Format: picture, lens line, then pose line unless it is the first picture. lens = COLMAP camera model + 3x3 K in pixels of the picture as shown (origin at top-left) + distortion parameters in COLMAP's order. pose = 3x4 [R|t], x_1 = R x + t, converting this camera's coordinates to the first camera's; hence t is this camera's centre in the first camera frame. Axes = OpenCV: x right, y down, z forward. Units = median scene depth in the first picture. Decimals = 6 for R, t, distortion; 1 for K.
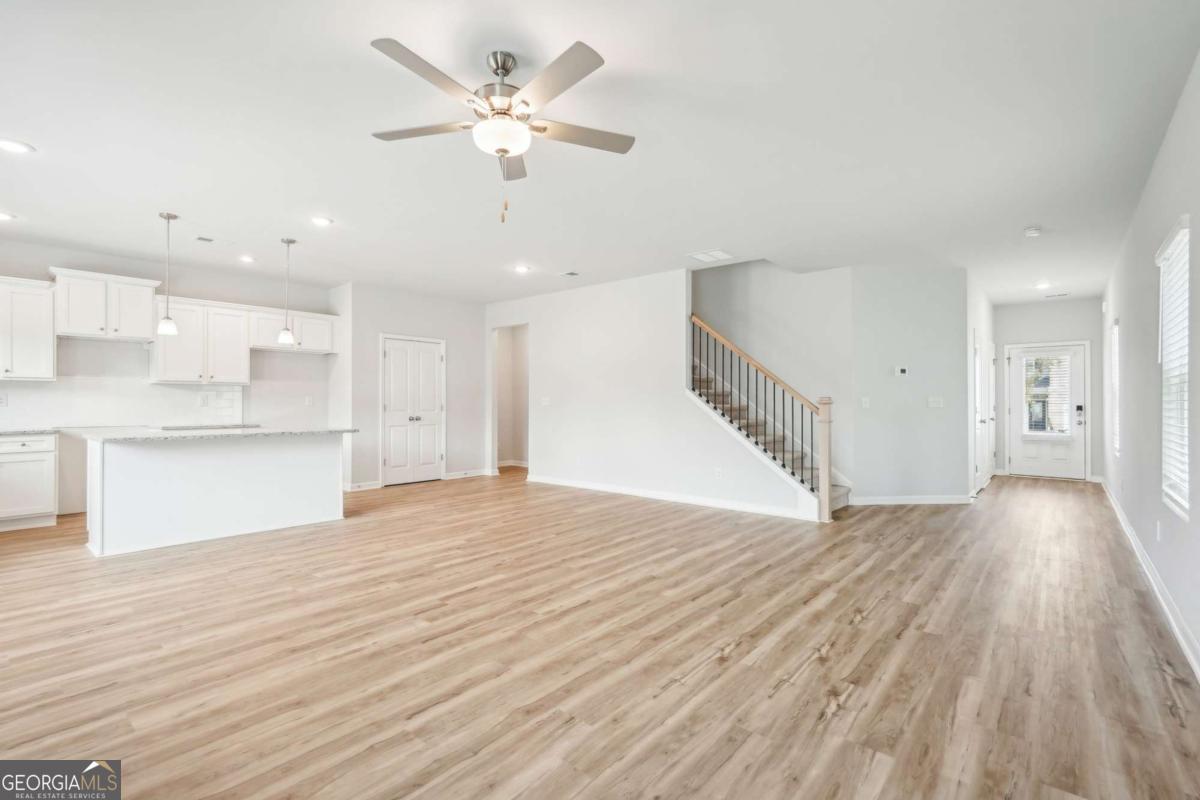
lens RADIAL K [[565.6, 0, 618.1], [0, 565.6, 400.9], [0, 0, 1]] dist [-0.001622, 0.001156]
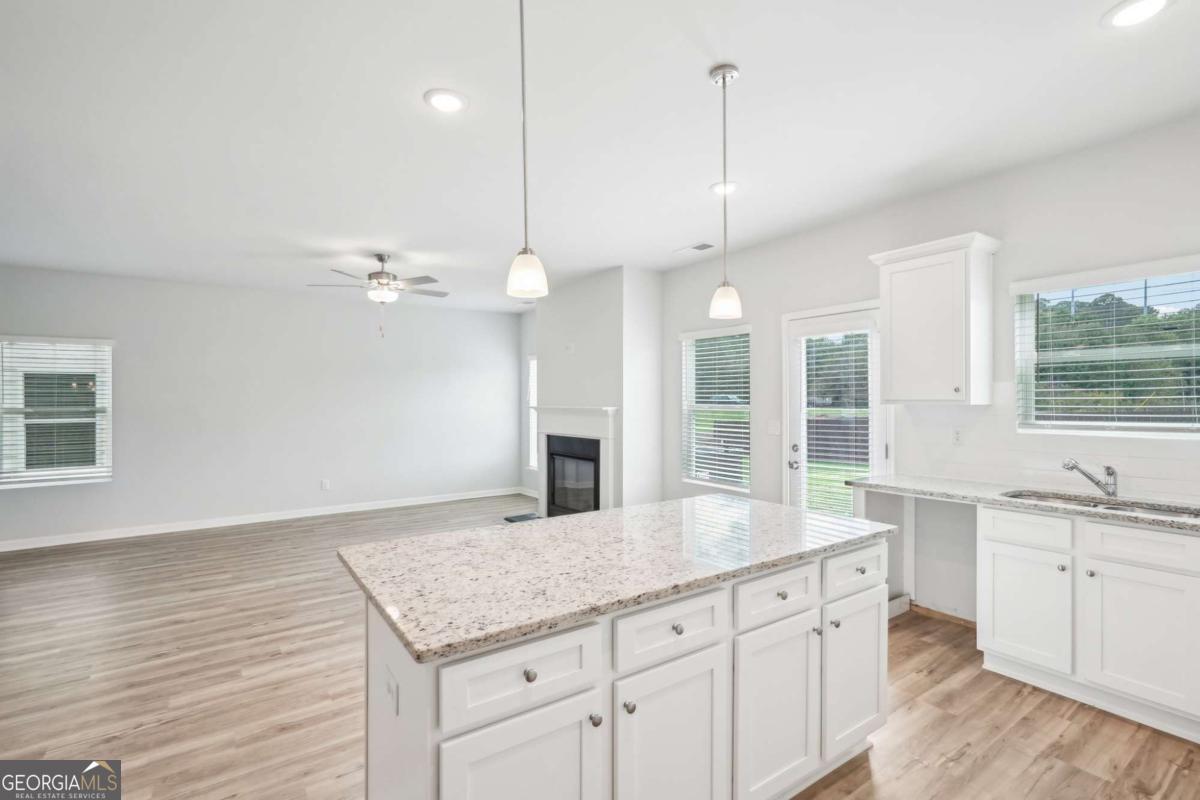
lens RADIAL K [[561.4, 0, 600.0], [0, 561.4, 400.0], [0, 0, 1]] dist [0.000892, 0.001123]
pose [[-0.962570, 0.001979, 0.271027, -1.355440], [0.000442, 0.999983, -0.005734, -0.080351], [-0.271034, -0.005399, -0.962555, 2.469434]]
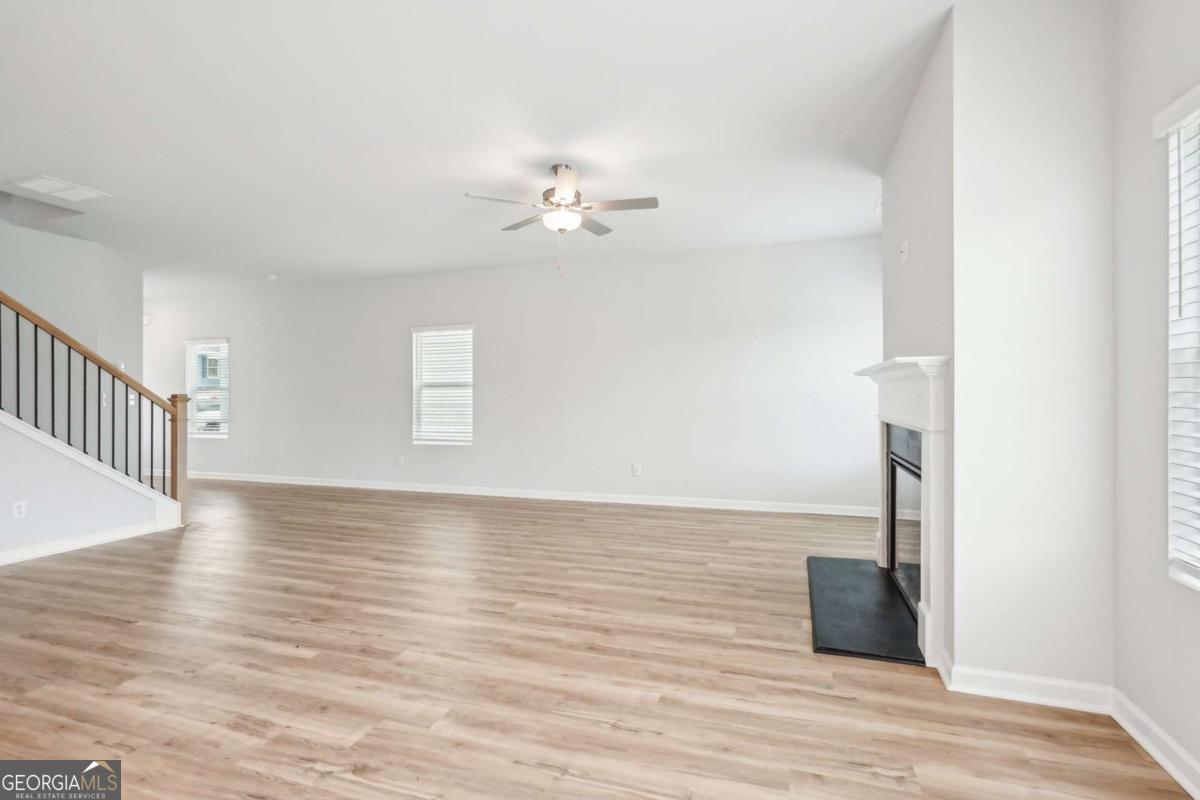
lens RADIAL K [[542.7, 0, 597.2], [0, 542.7, 394.1], [0, 0, 1]] dist [-0.001340, -0.000073]
pose [[-0.356956, 0.002665, 0.934117, -1.434895], [-0.000553, 0.999995, -0.003065, -0.007503], [-0.934121, -0.001611, -0.356953, 1.294780]]
